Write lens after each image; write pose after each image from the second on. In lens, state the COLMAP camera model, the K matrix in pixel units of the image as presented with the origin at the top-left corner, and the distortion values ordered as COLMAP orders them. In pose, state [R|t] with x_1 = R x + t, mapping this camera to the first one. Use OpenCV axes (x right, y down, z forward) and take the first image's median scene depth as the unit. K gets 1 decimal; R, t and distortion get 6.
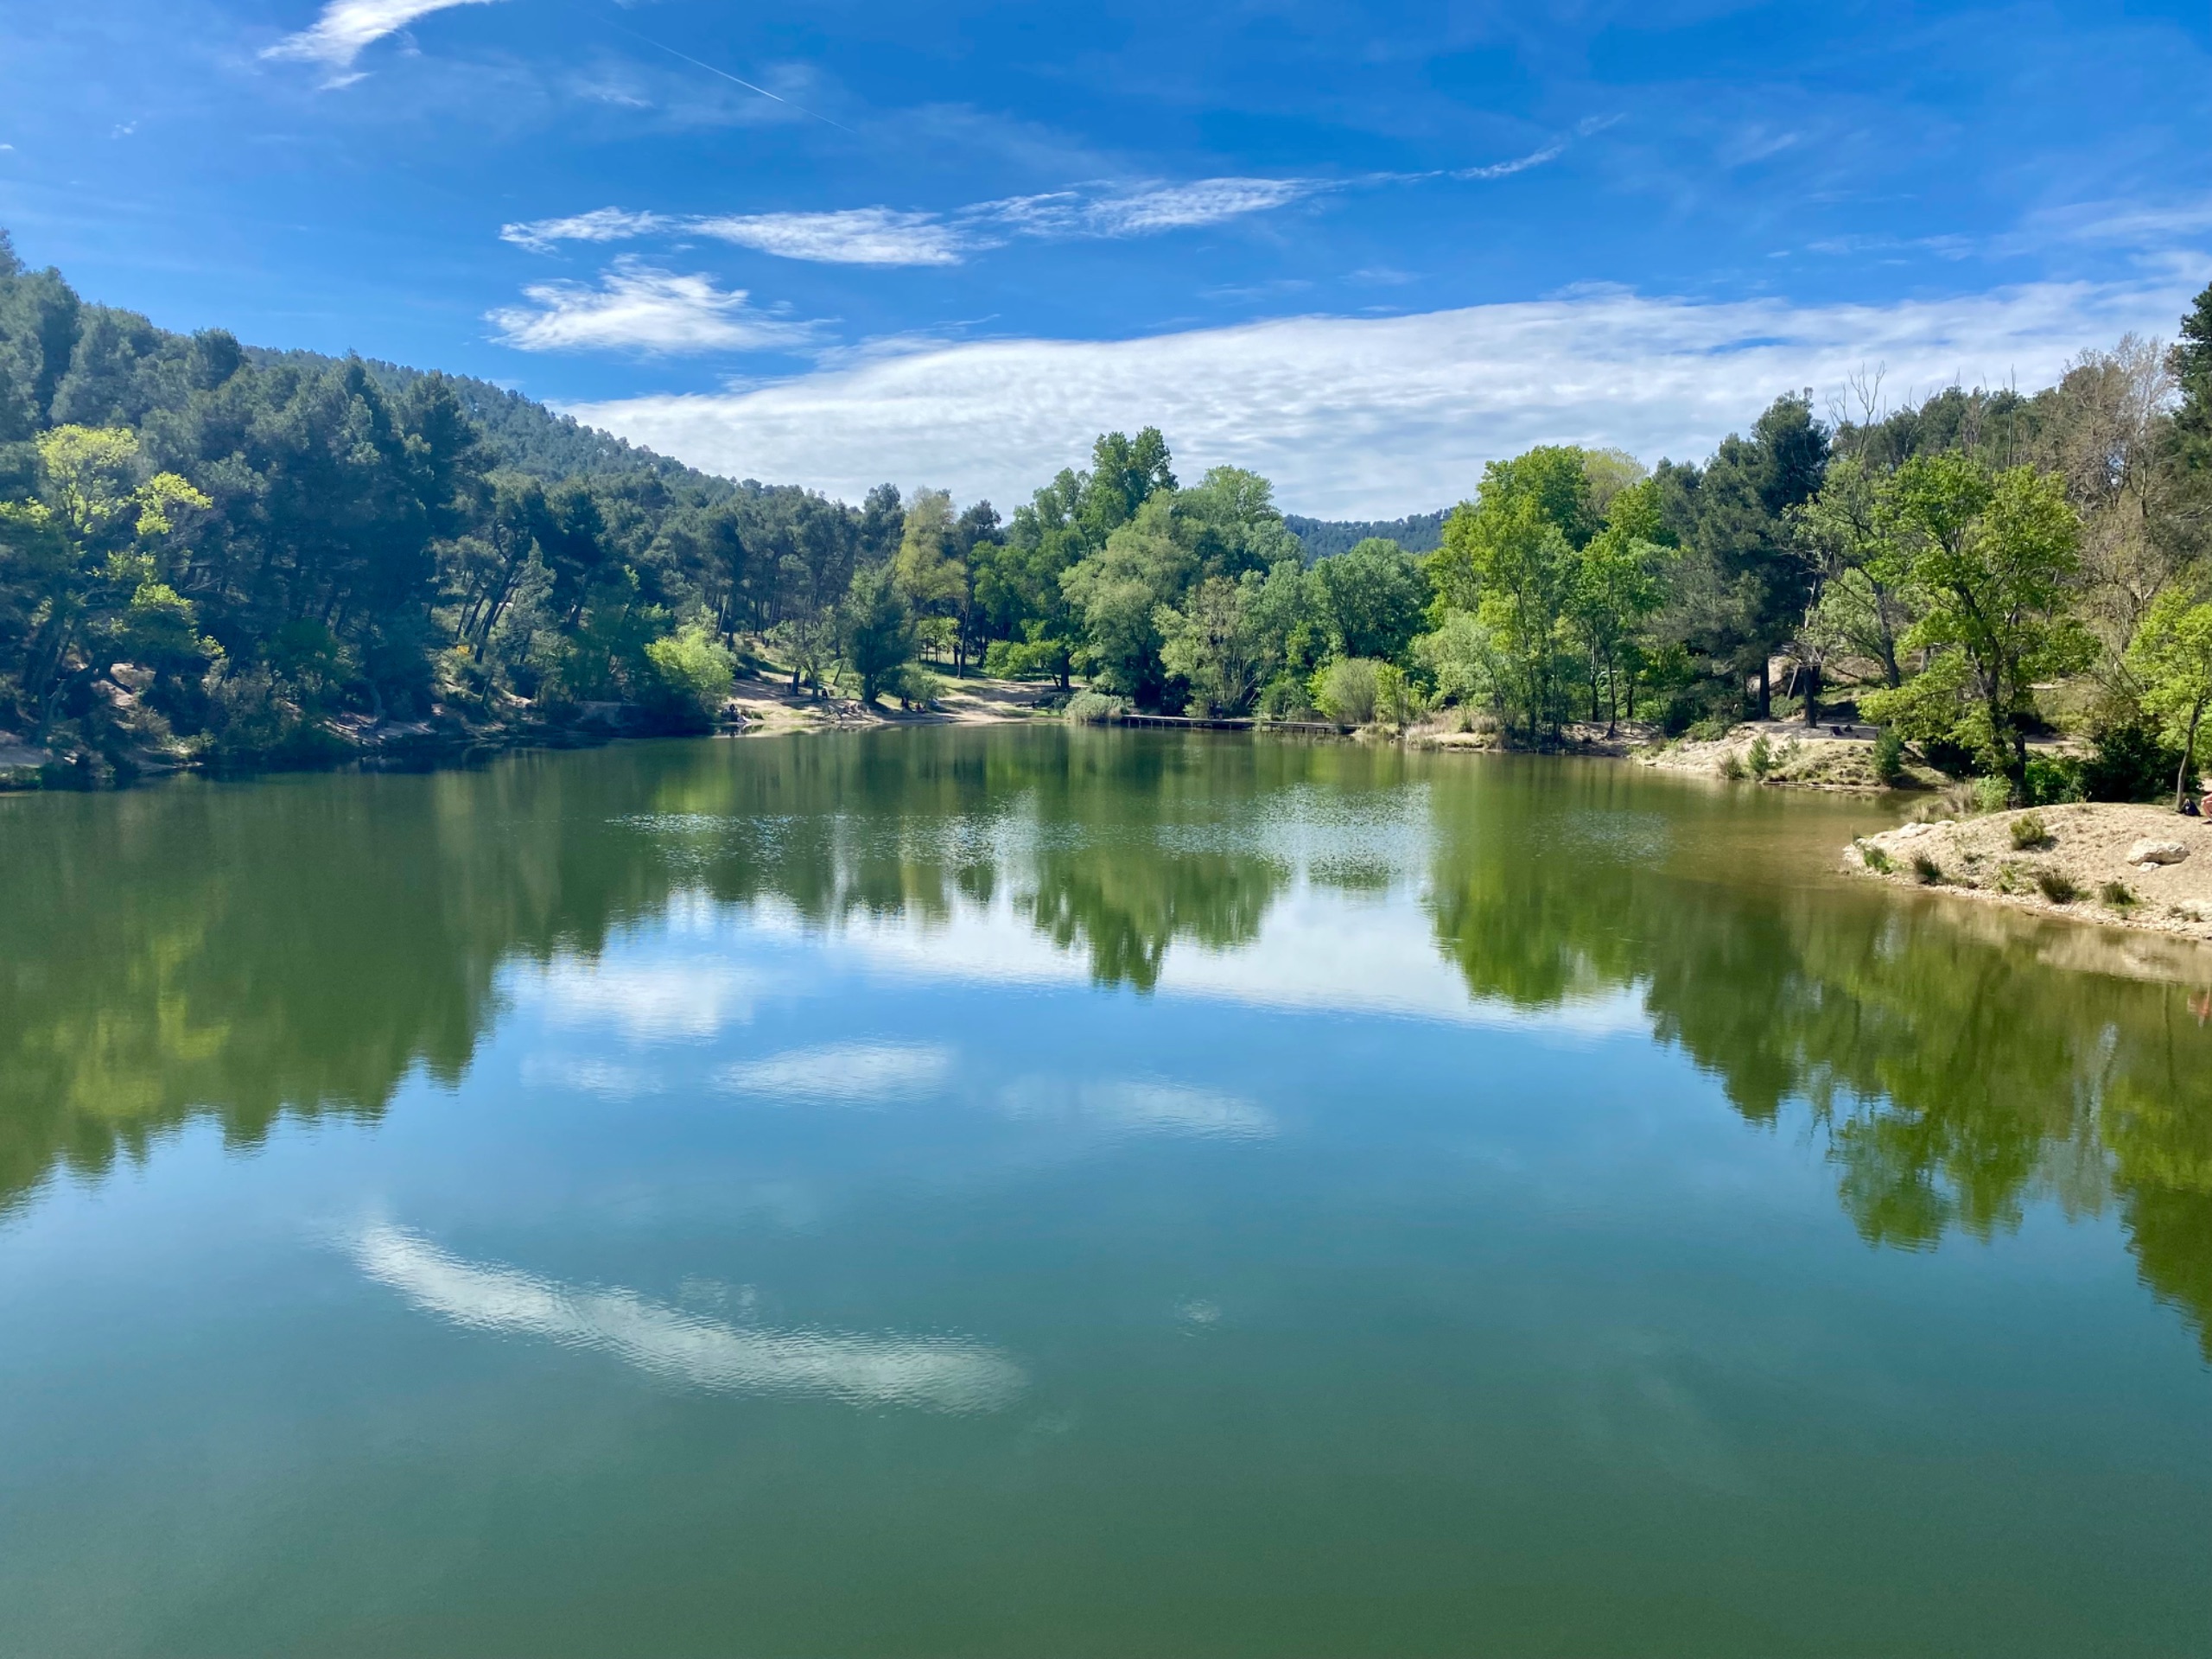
lens RADIAL K [[1659.6, 0, 1106.0], [0, 1659.6, 829.5], [0, 0, 1]] dist [0.047556, -0.064688]
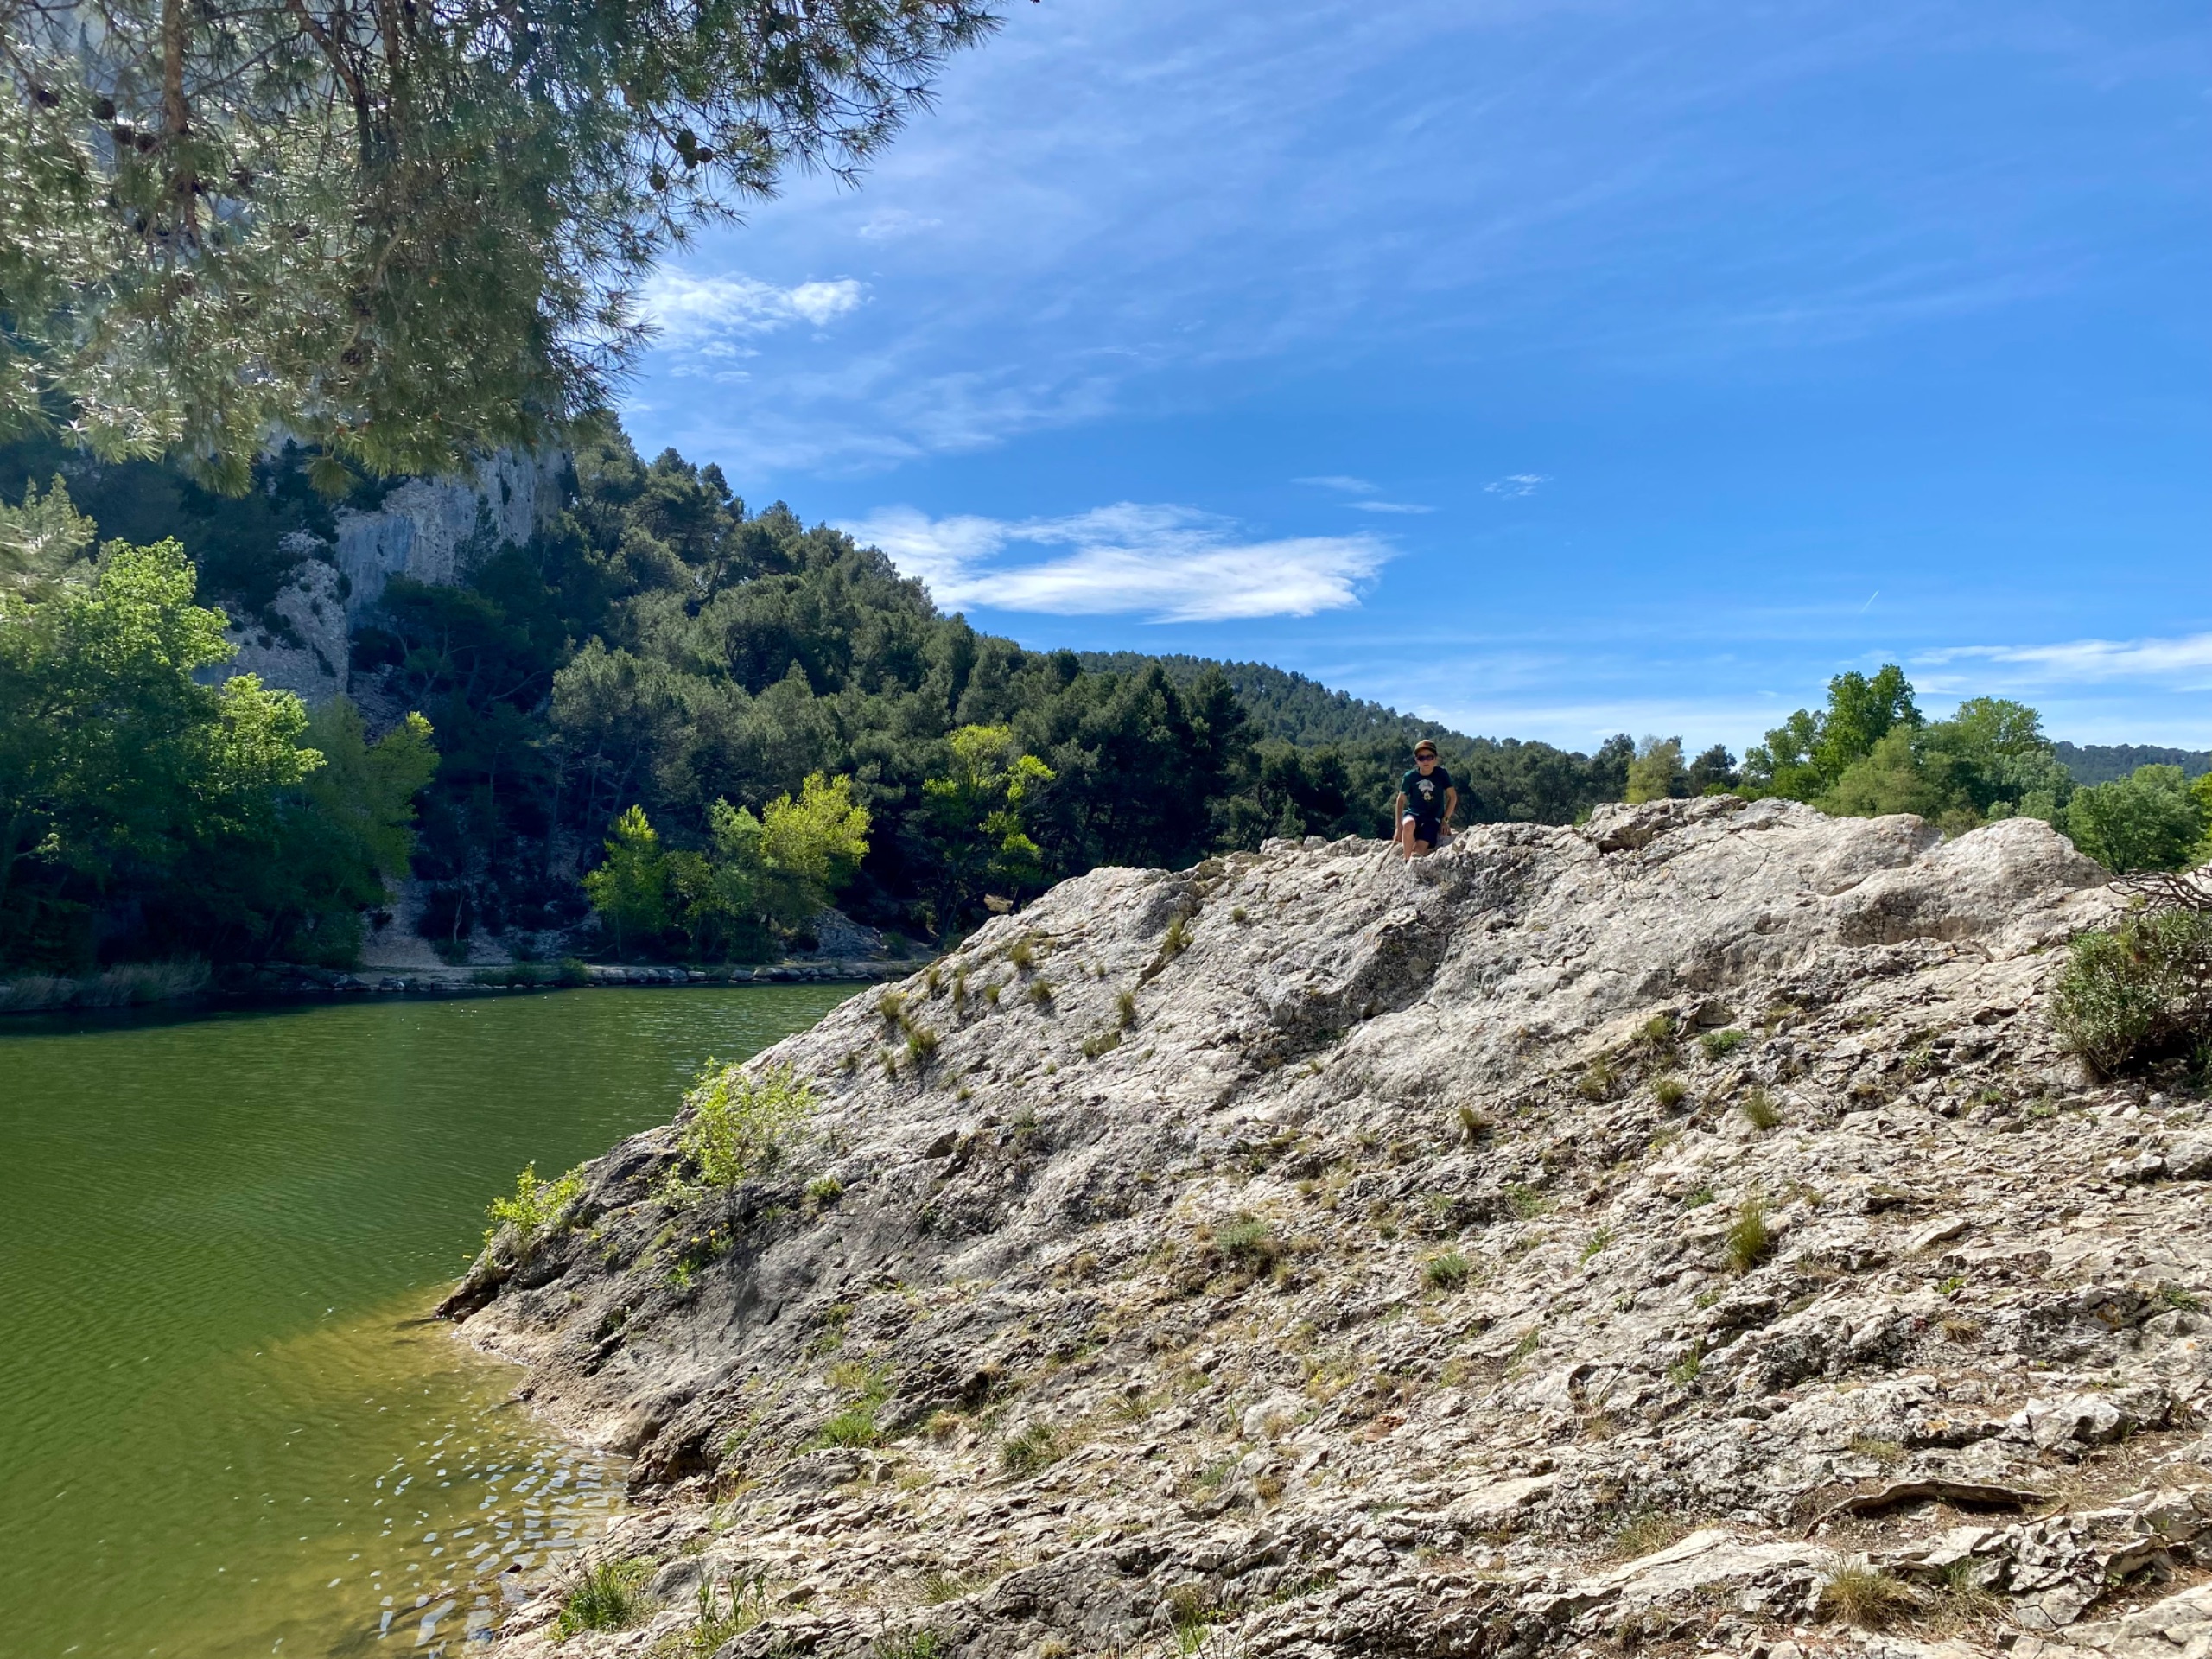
lens RADIAL K [[1659.6, 0, 1106.0], [0, 1659.6, 829.5], [0, 0, 1]] dist [0.047556, -0.064688]
pose [[0.899803, -0.027572, -0.435424, 0.059580], [-0.039320, 0.988816, -0.143867, 0.027476], [0.434520, 0.146573, 0.888655, -0.117181]]
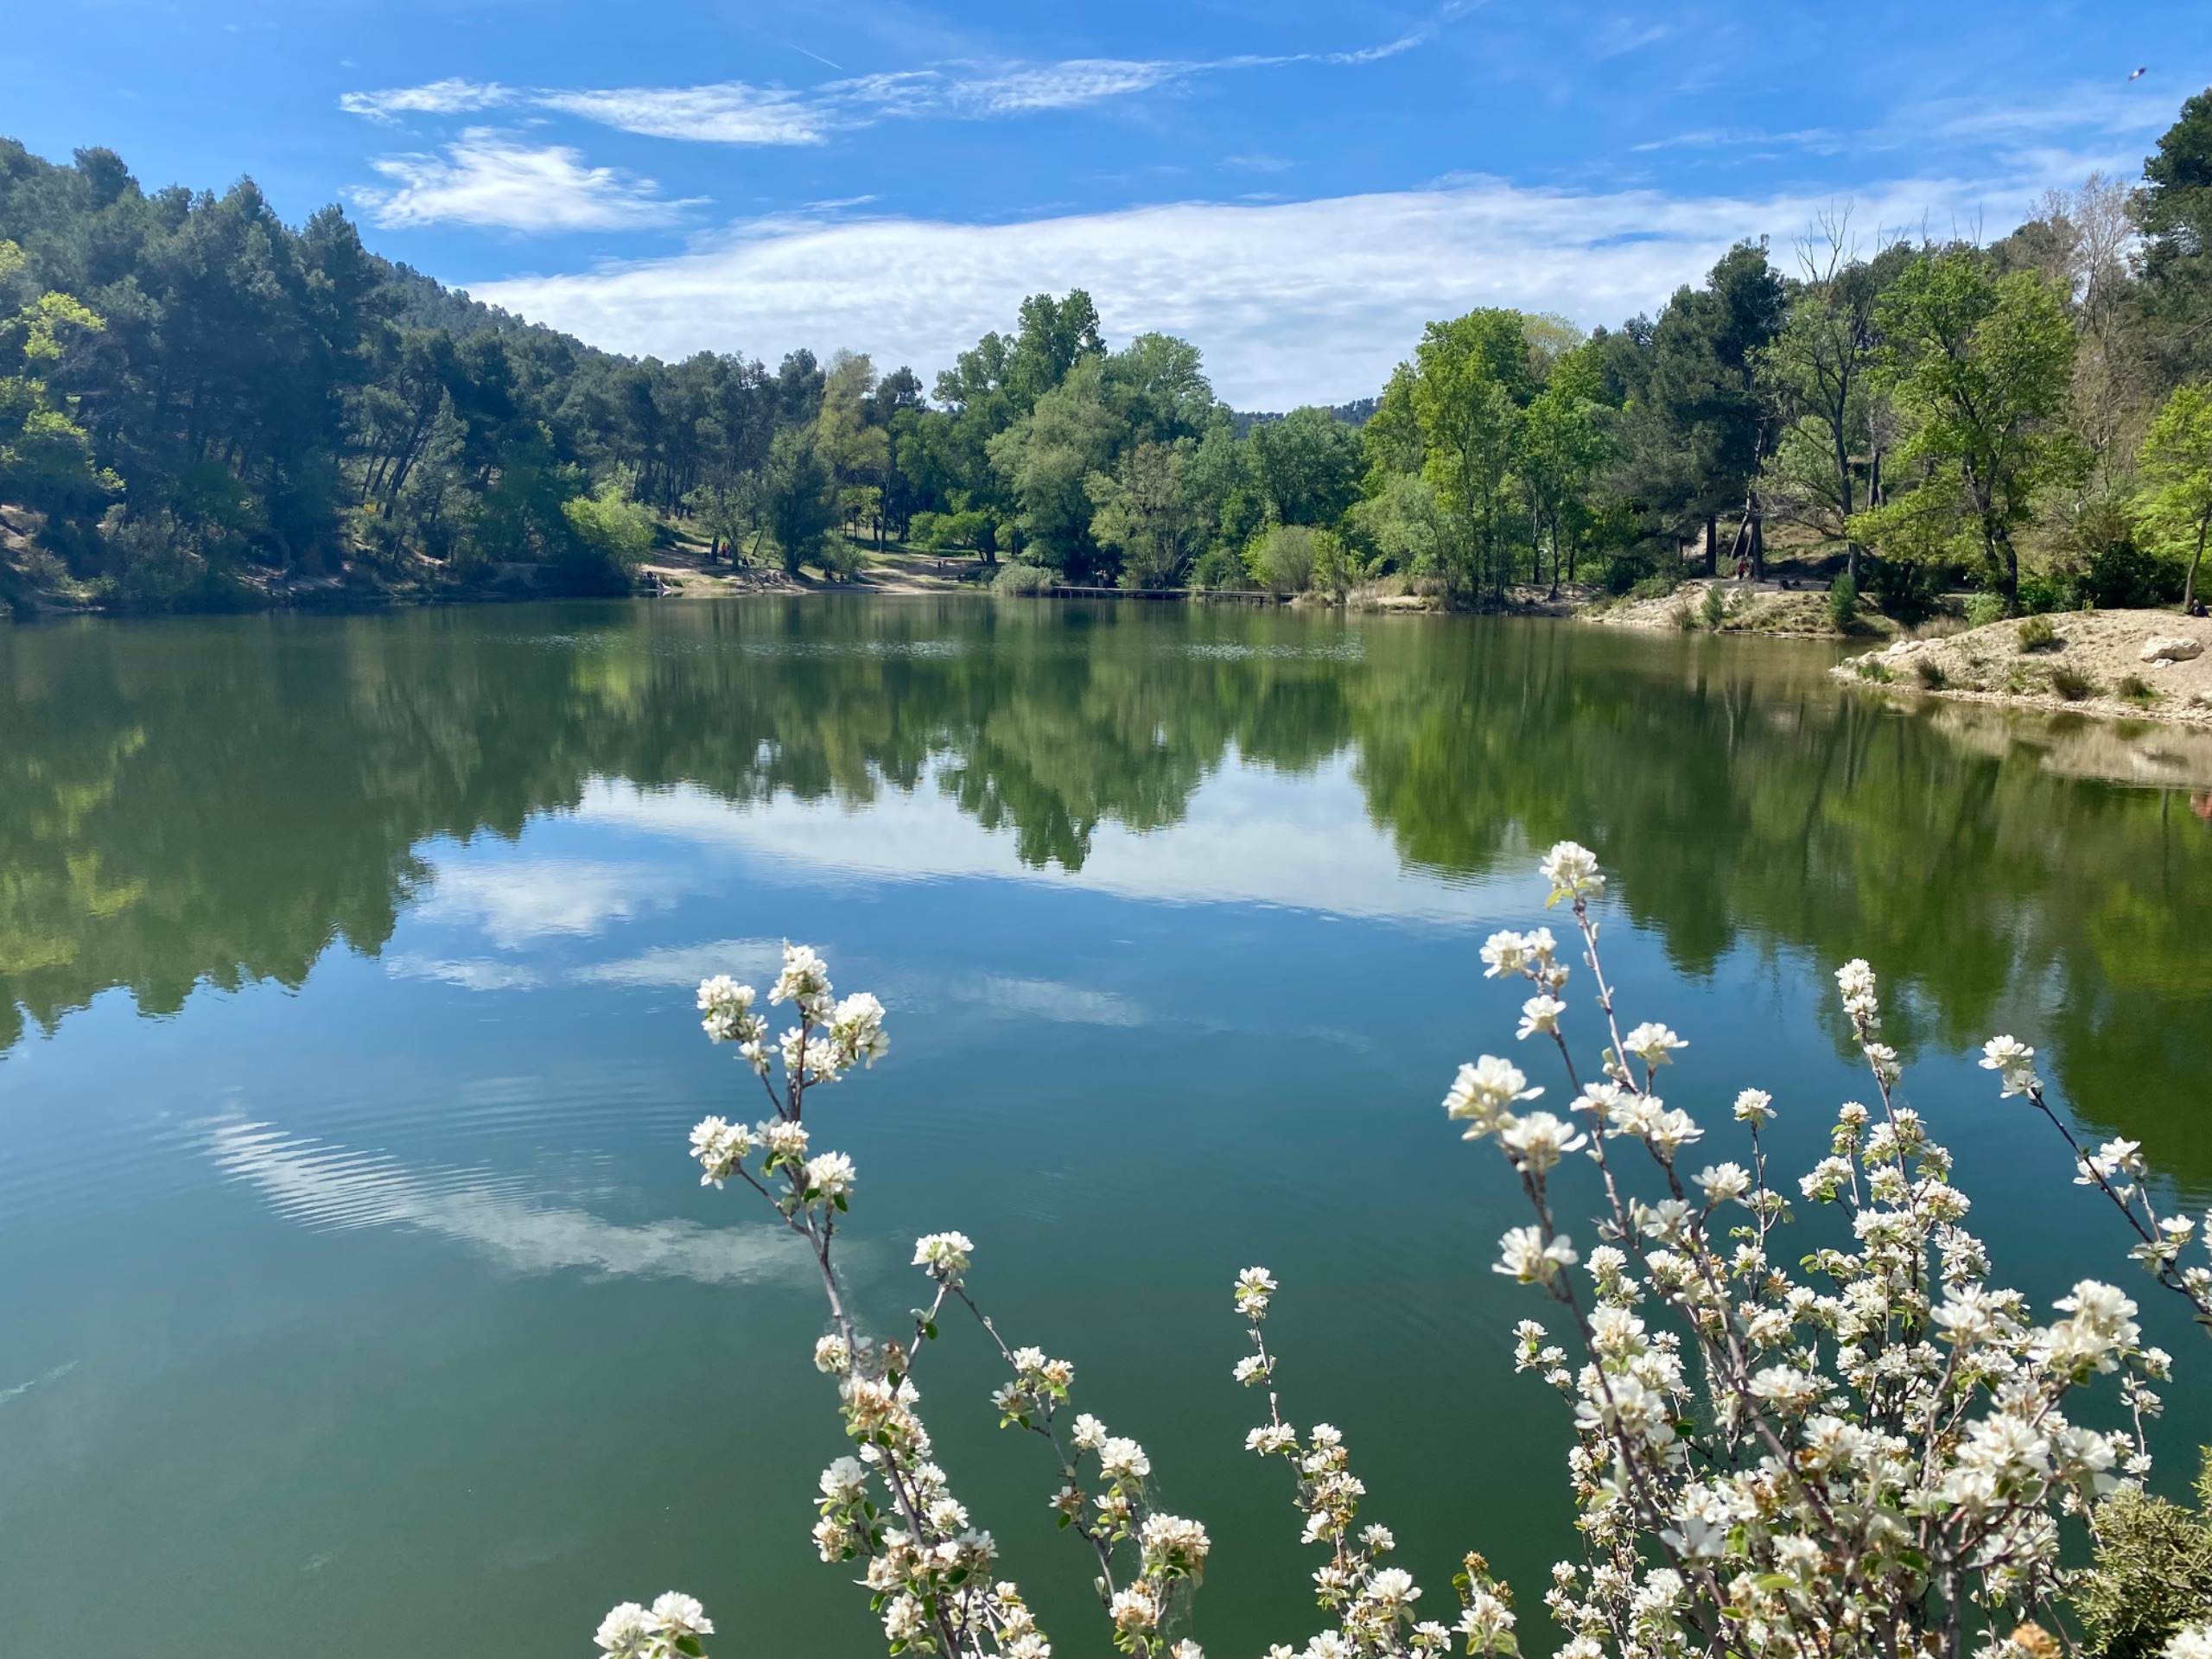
lens RADIAL K [[1666.1, 0, 1095.1], [0, 1666.1, 830.3], [0, 0, 1]] dist [0.010506, -0.003293]
pose [[0.998890, -0.003123, 0.046994, -0.016413], [0.000143, 0.997996, 0.063276, 0.018570], [-0.047098, -0.063199, 0.996889, 0.013581]]
